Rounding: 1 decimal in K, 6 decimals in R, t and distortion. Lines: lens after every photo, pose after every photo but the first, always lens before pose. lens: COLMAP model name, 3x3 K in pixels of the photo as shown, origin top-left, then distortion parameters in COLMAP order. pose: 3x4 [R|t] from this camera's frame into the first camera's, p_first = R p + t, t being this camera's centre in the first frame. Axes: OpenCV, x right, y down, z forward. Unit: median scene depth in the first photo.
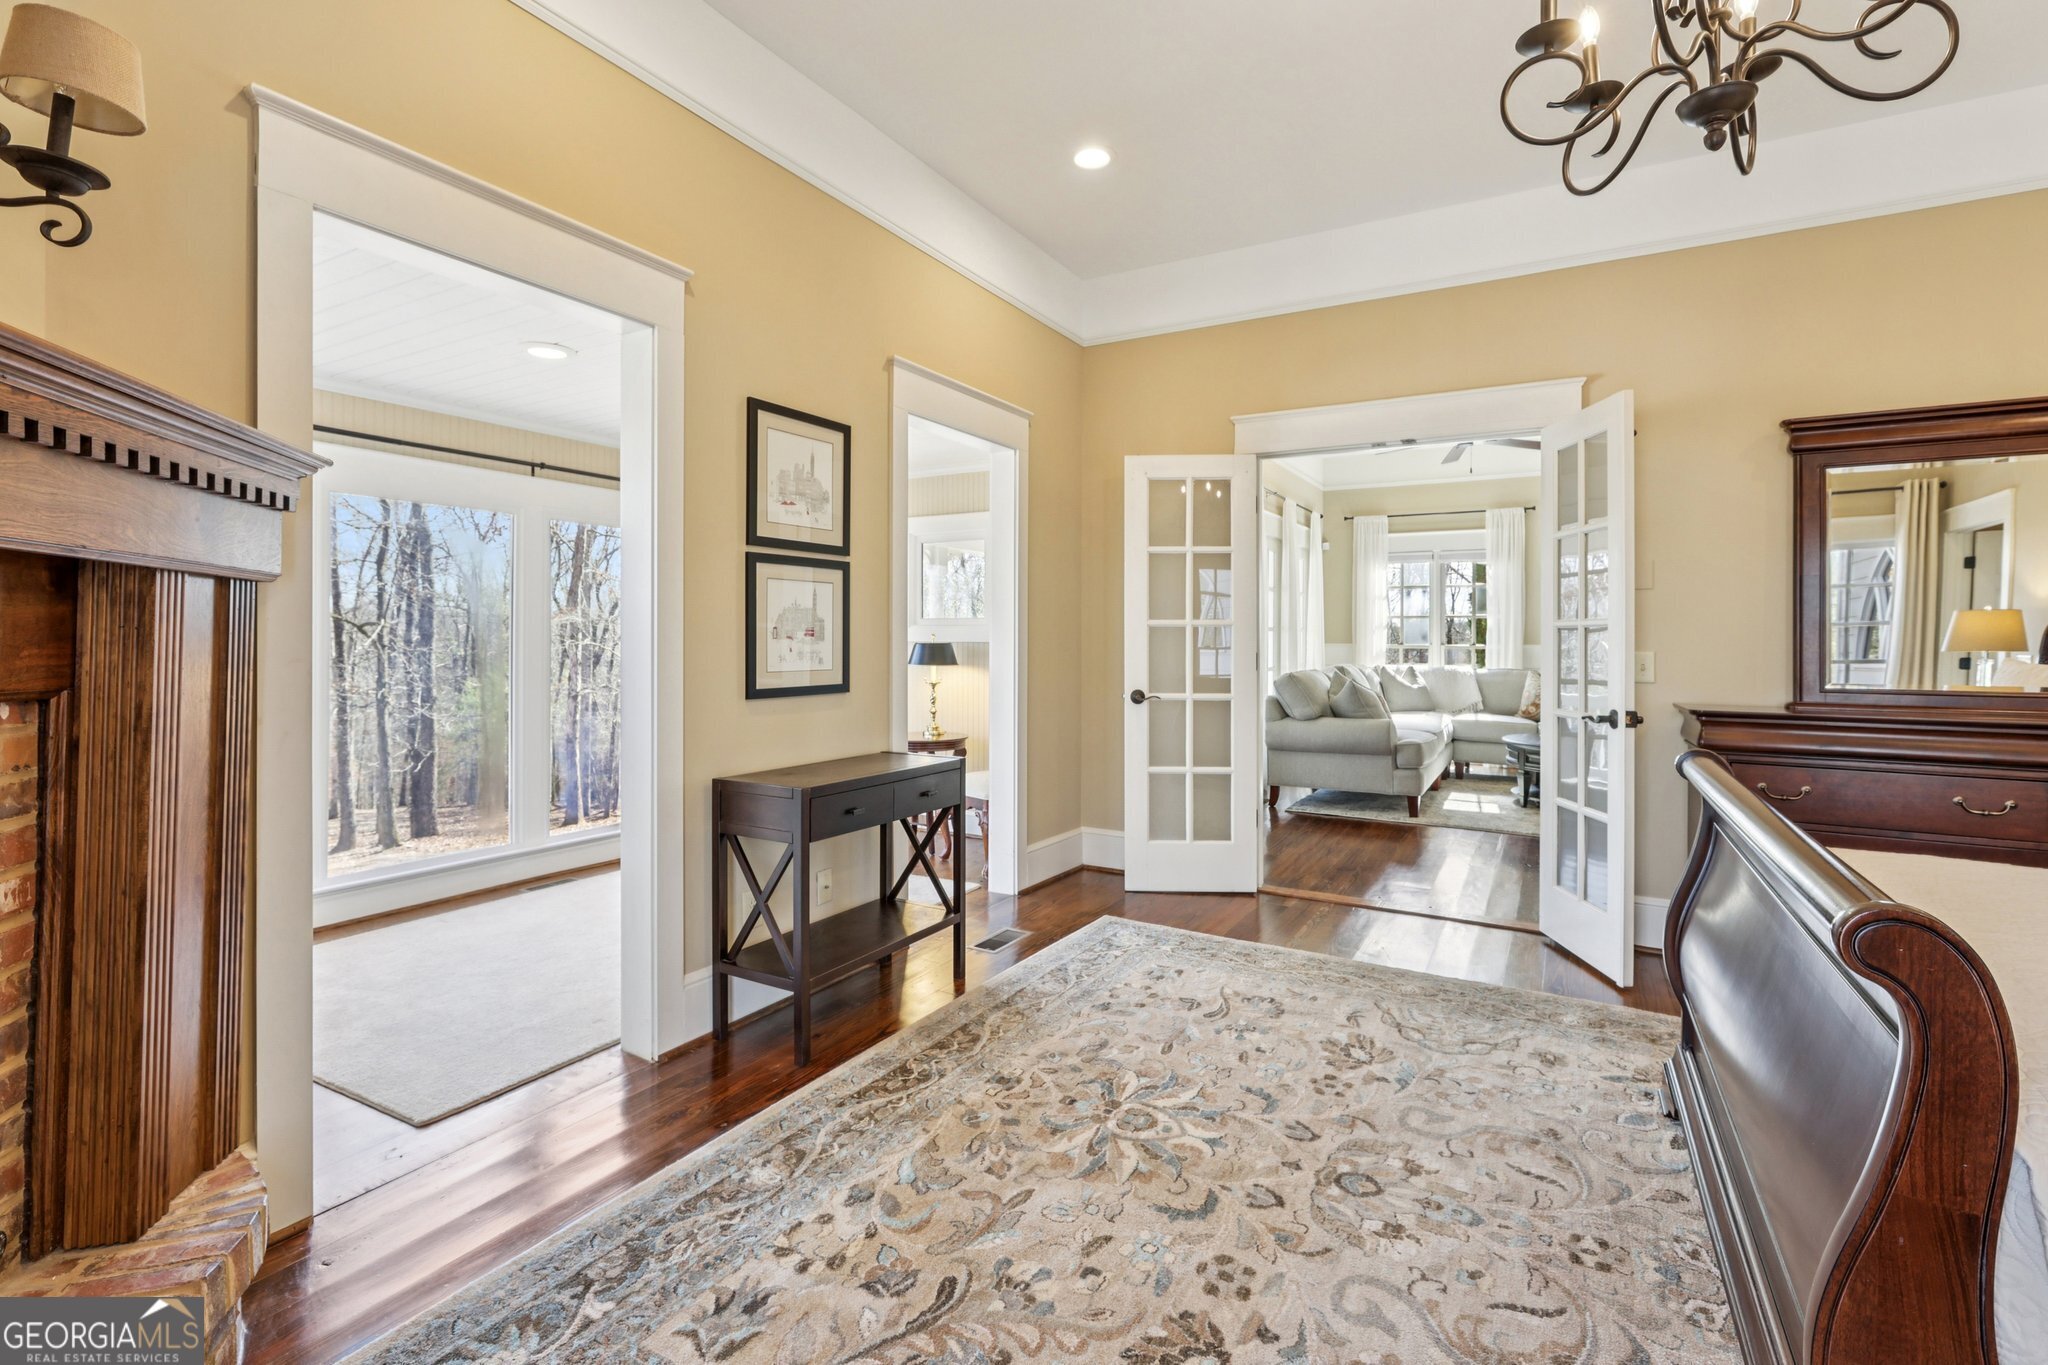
lens RADIAL K [[917.6, 0, 1038.5], [0, 917.6, 639.8], [0, 0, 1]] dist [0.001157, -0.000287]
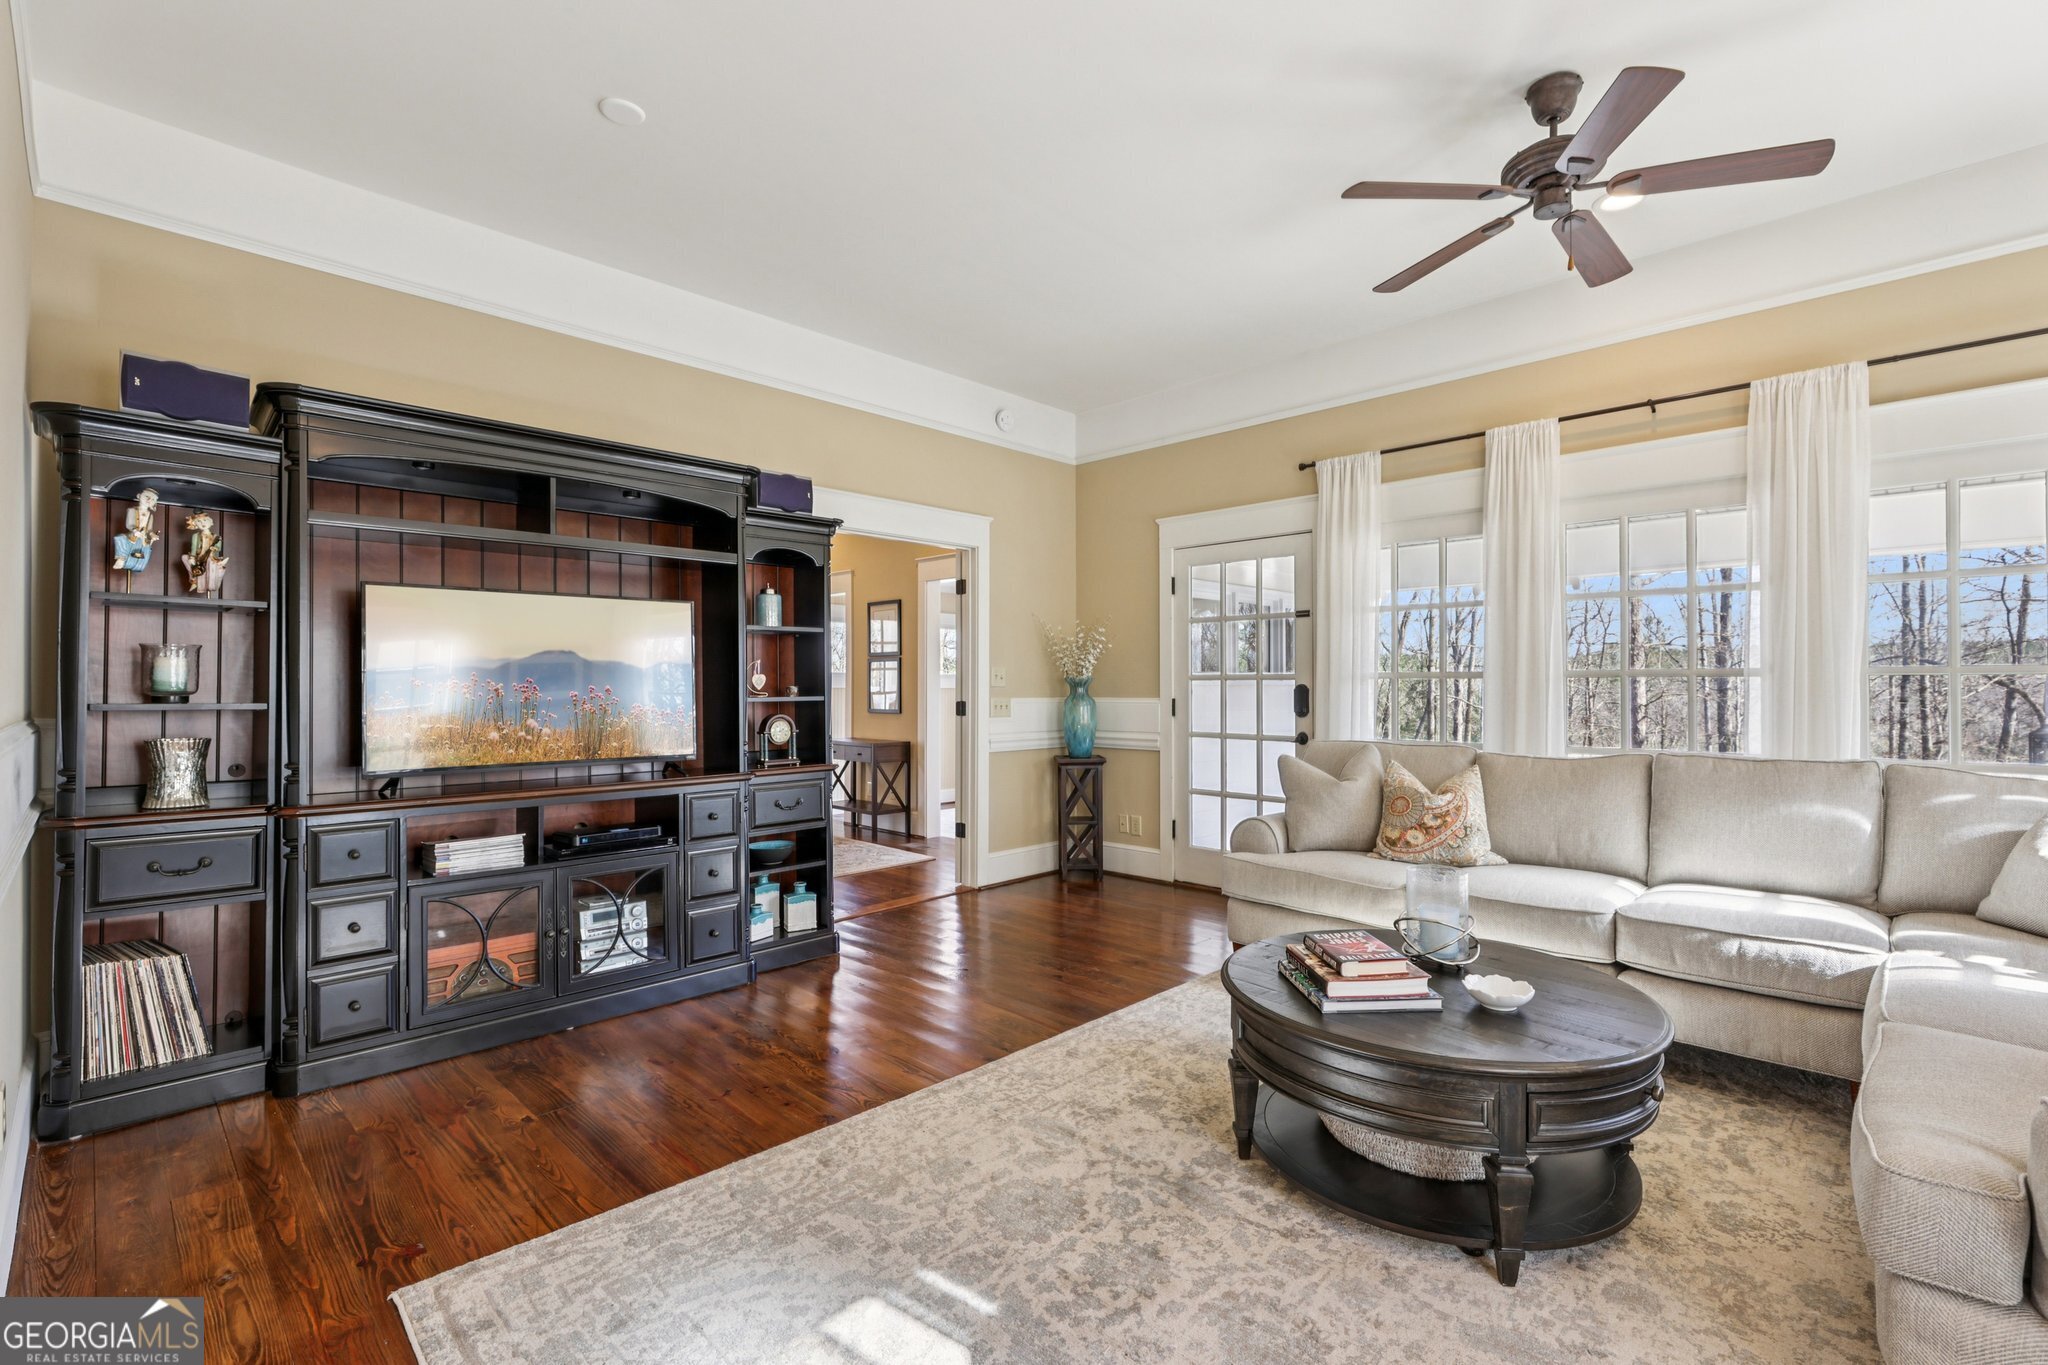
lens RADIAL K [[917.6, 0, 1029.5], [0, 917.6, 684.7], [0, 0, 1]] dist [0.001157, -0.000287]
pose [[-0.255176, -0.003525, -0.966888, 0.768140], [-0.001056, 0.999994, -0.003367, -0.002914], [0.966894, 0.000162, -0.255178, 0.740185]]
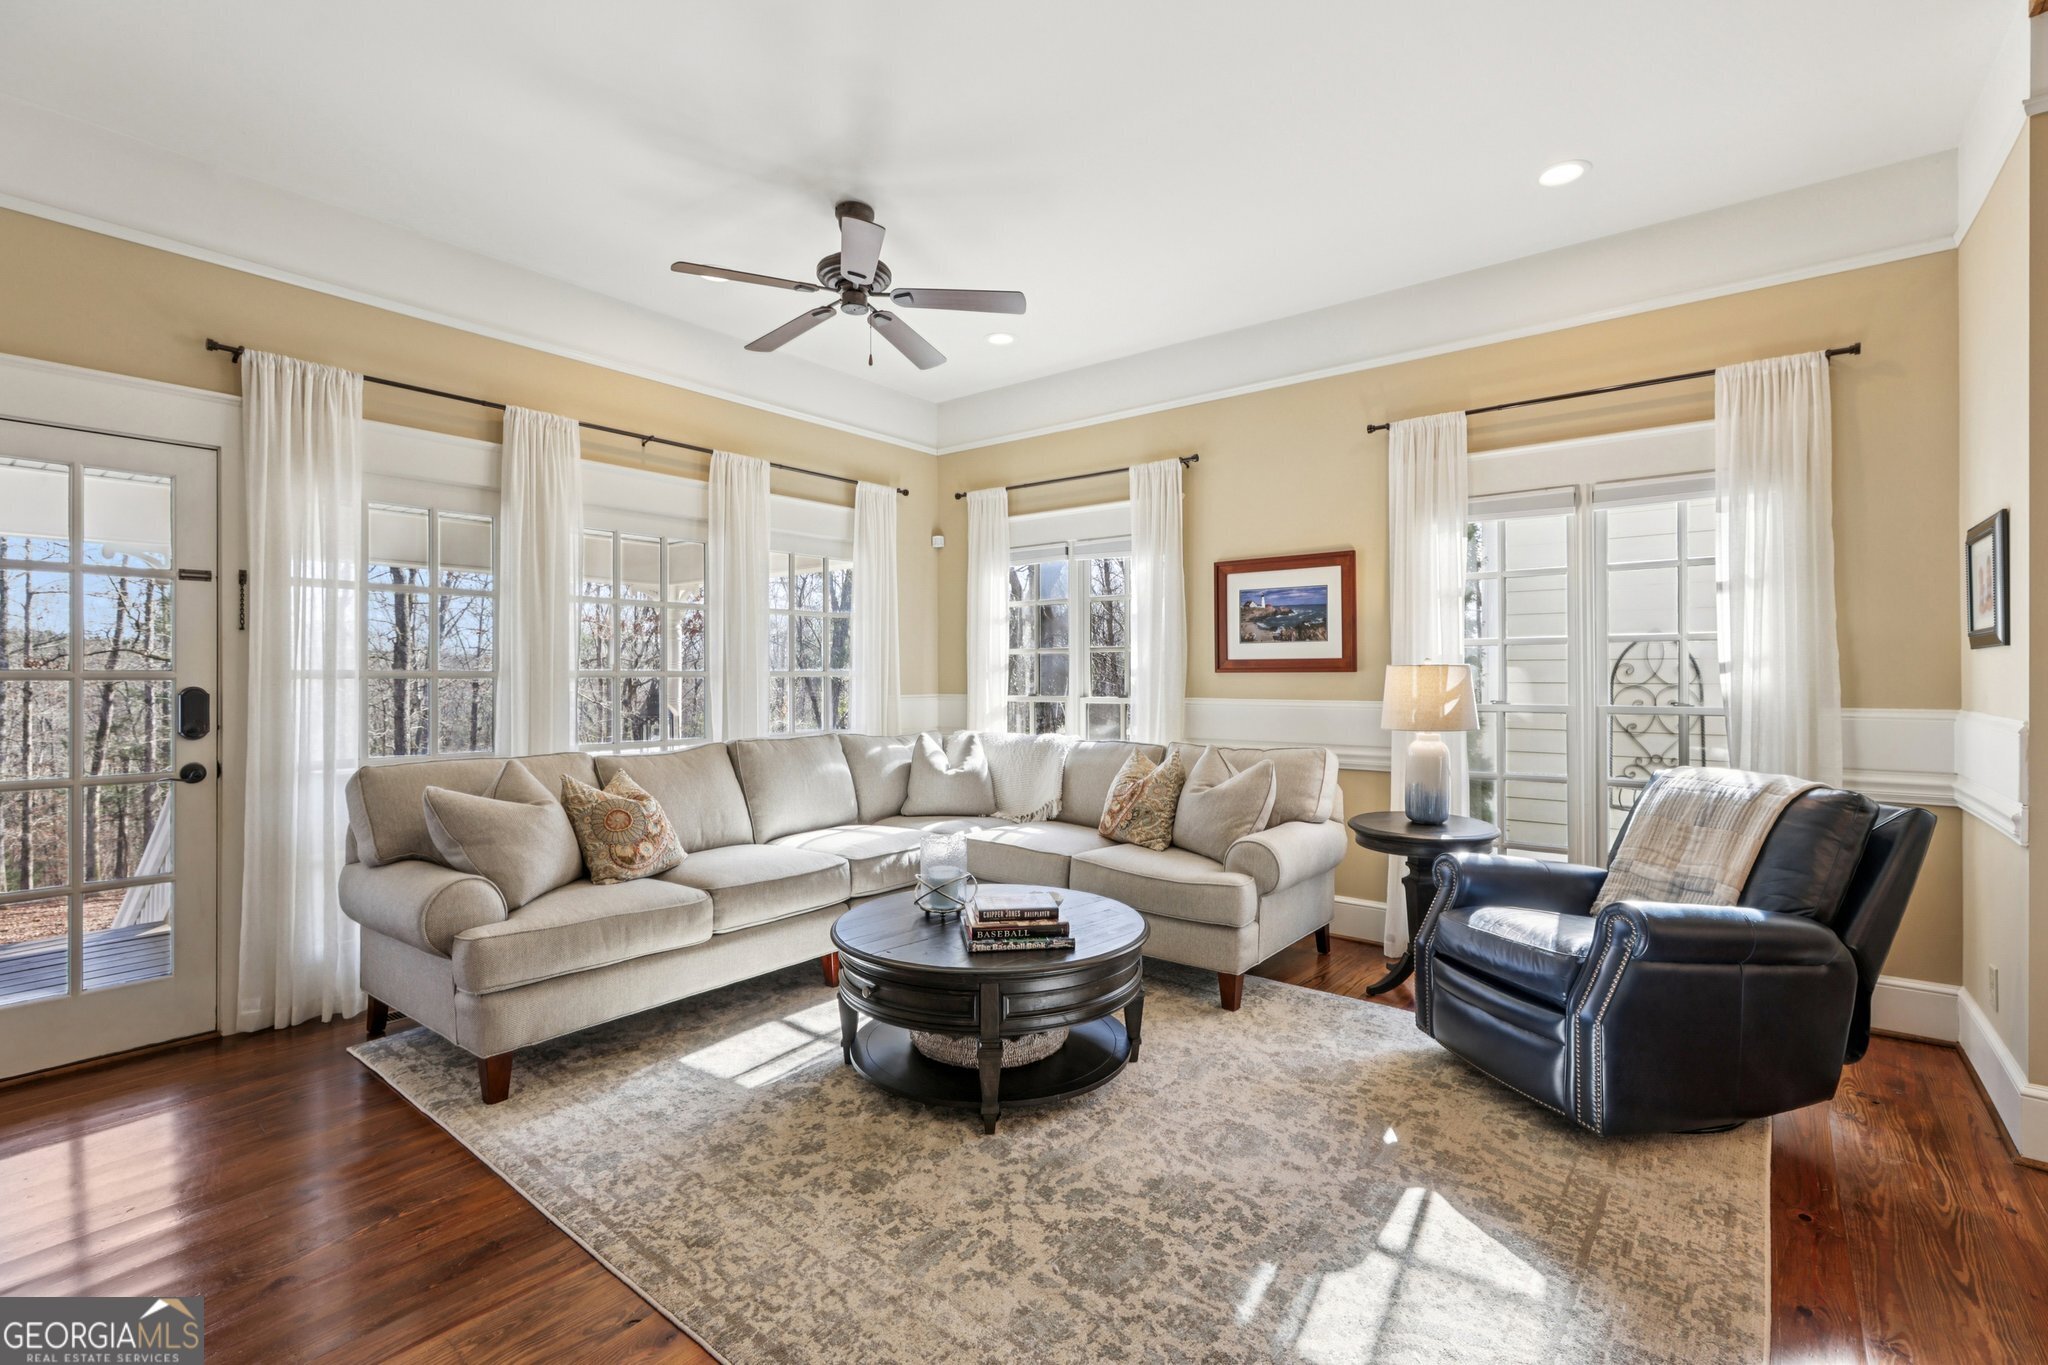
lens RADIAL K [[917.6, 0, 1027.3], [0, 917.6, 674.8], [0, 0, 1]] dist [0.001157, -0.000287]
pose [[0.988772, -0.003847, -0.149381, 0.533952], [0.003358, 0.999988, -0.003528, -0.007890], [0.149392, 0.002987, 0.988773, 0.432897]]
